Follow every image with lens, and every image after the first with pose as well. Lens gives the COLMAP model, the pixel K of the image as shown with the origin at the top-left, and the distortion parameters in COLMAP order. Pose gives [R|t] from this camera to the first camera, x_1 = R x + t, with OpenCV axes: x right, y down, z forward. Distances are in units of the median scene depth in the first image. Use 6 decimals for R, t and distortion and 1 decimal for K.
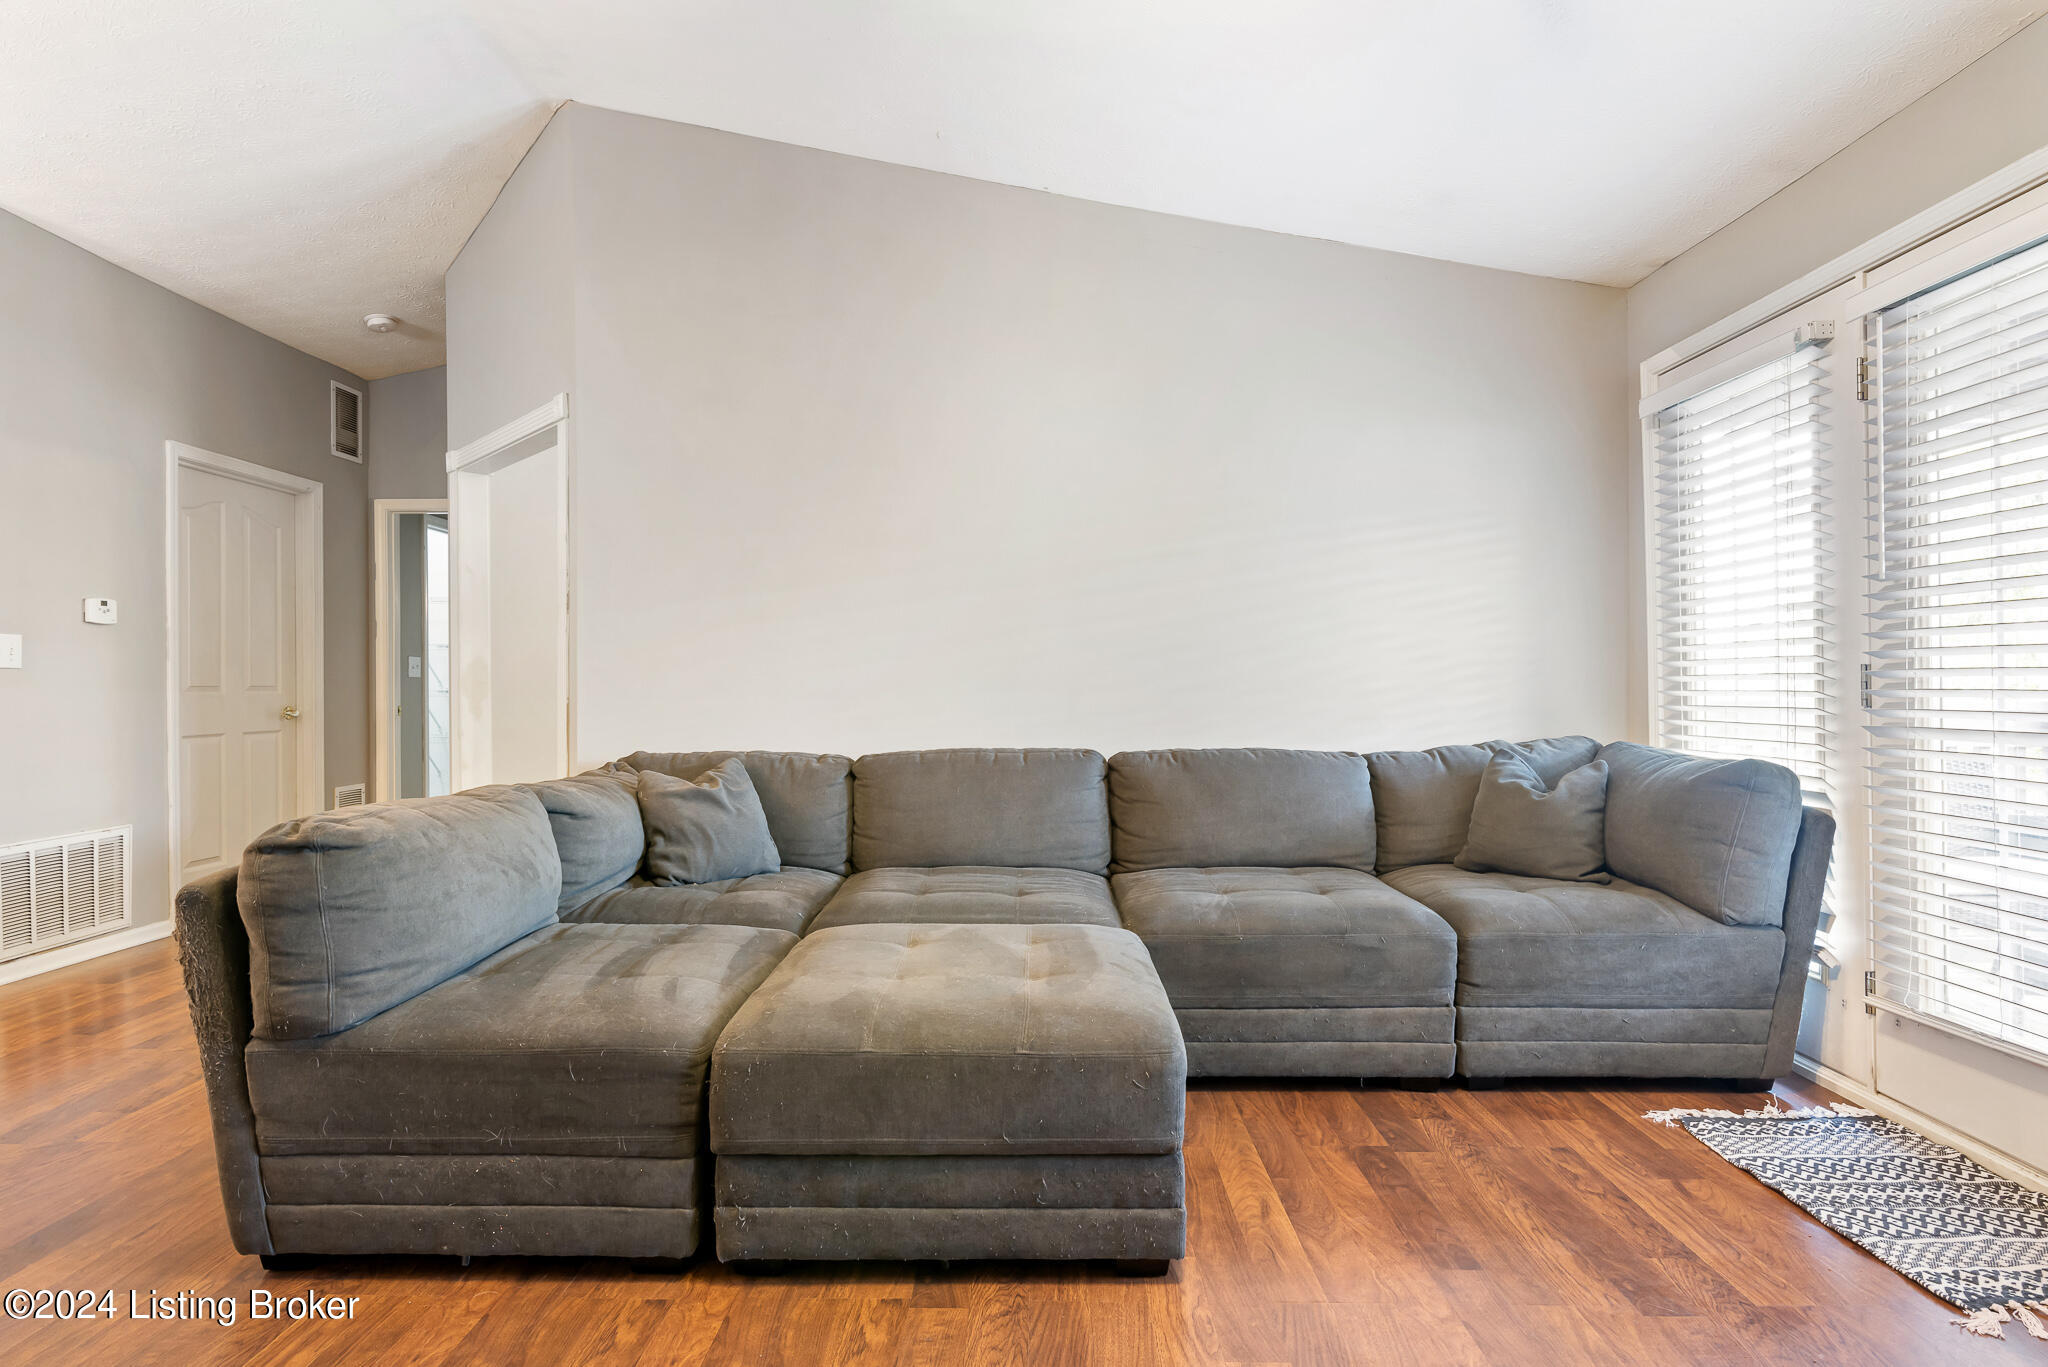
lens RADIAL K [[980.2, 0, 1054.3], [0, 980.2, 693.8], [0, 0, 1]] dist [0.003852, -0.000613]
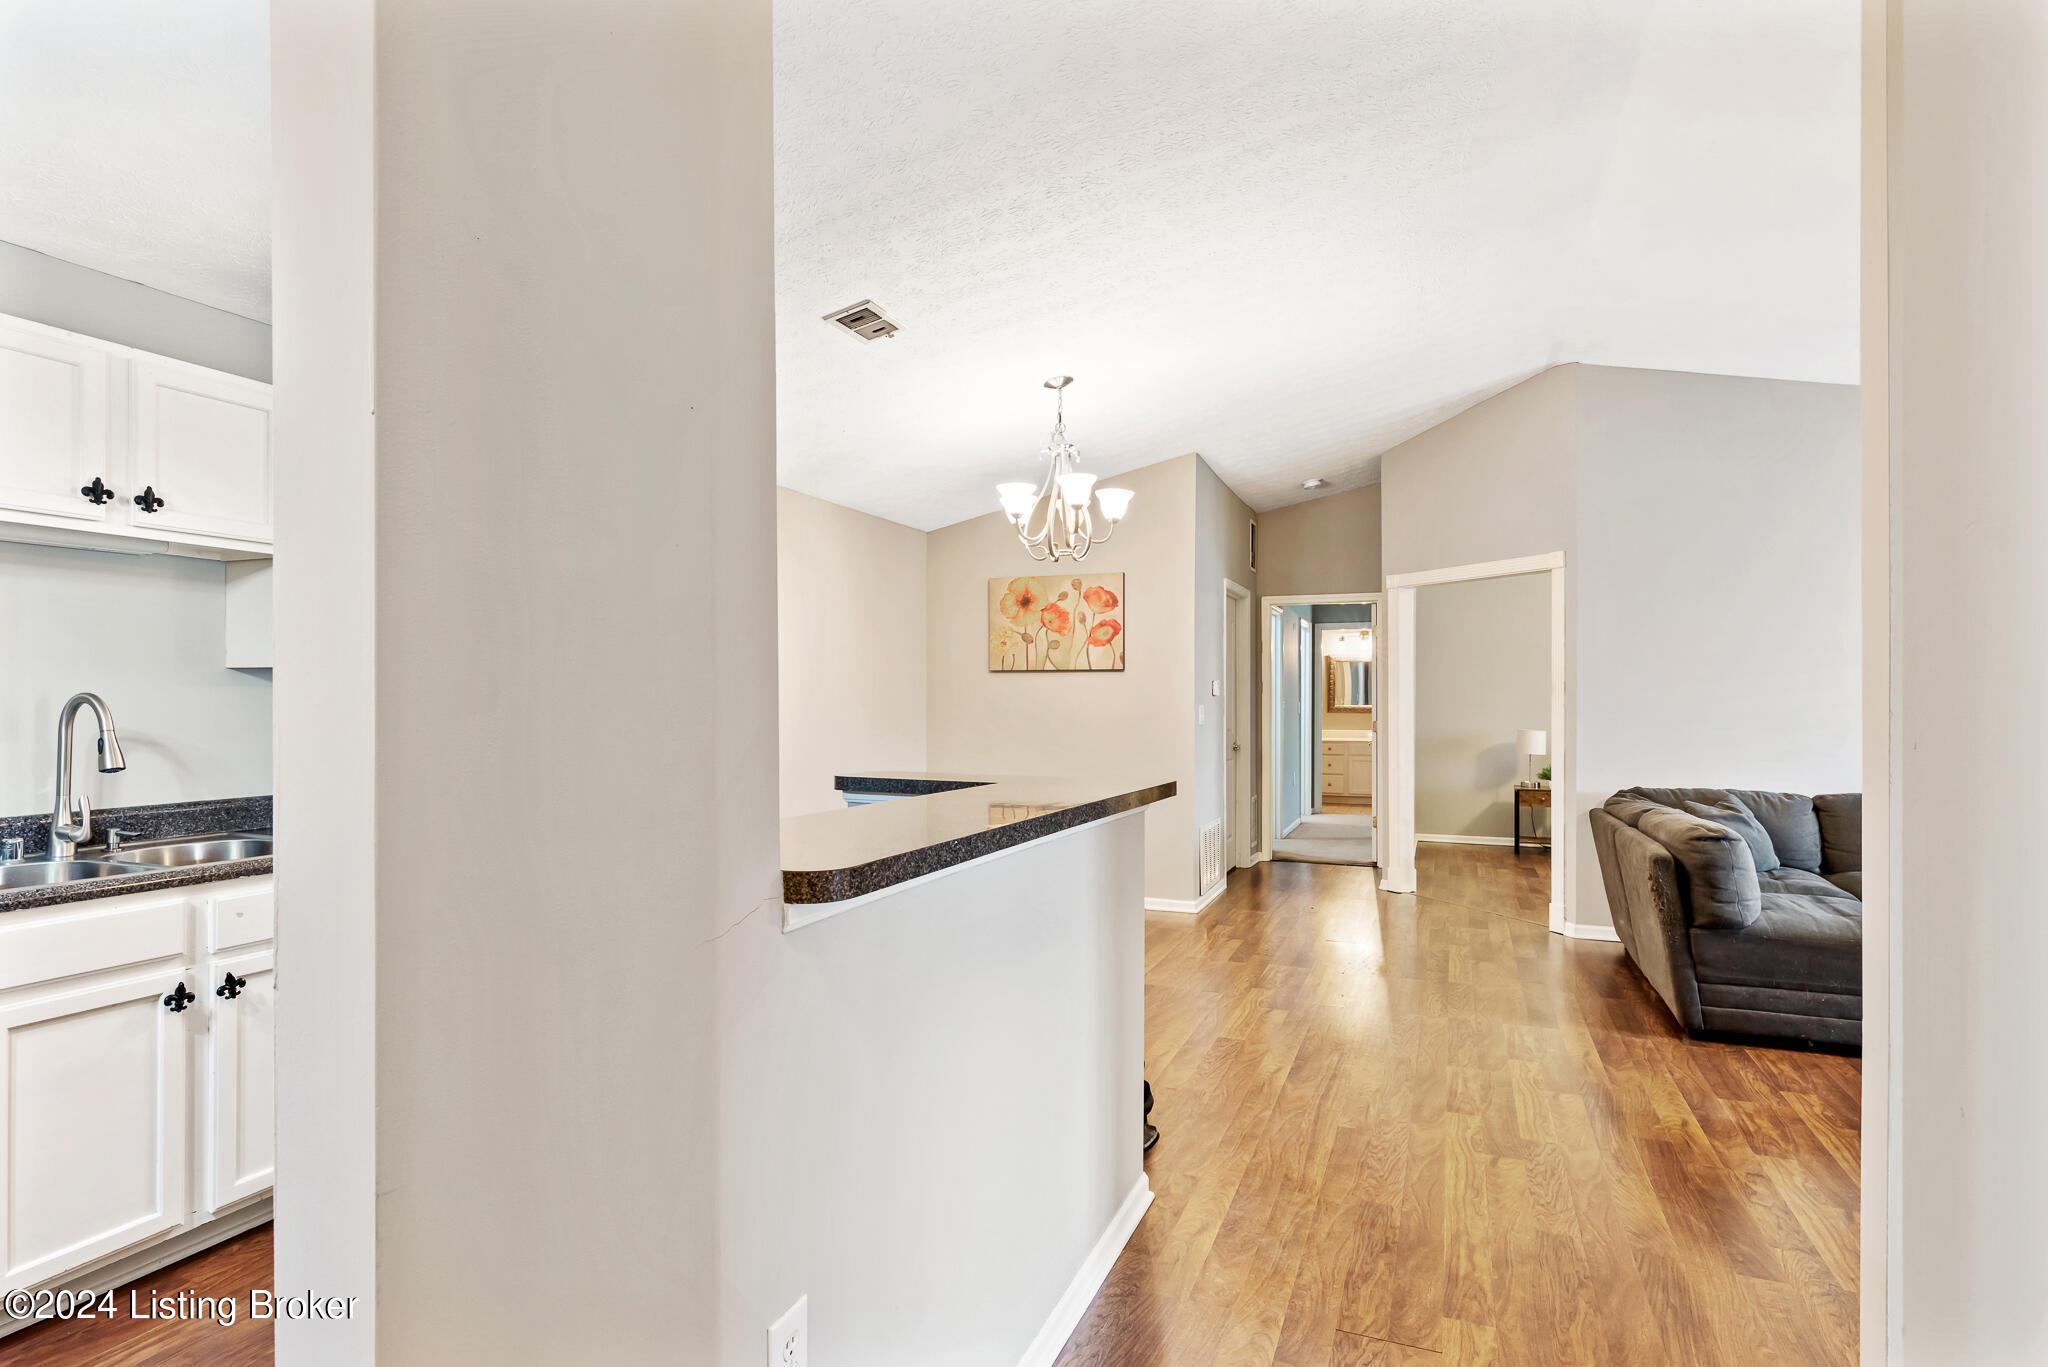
lens RADIAL K [[1058.5, 0, 1004.3], [0, 1058.5, 696.0], [0, 0, 1]] dist [0.000604, -0.000714]
pose [[0.936053, 0.006091, -0.351807, -1.050530], [-0.005716, 0.999981, 0.002104, -0.109361], [0.351813, 0.000041, 0.936070, -1.248001]]
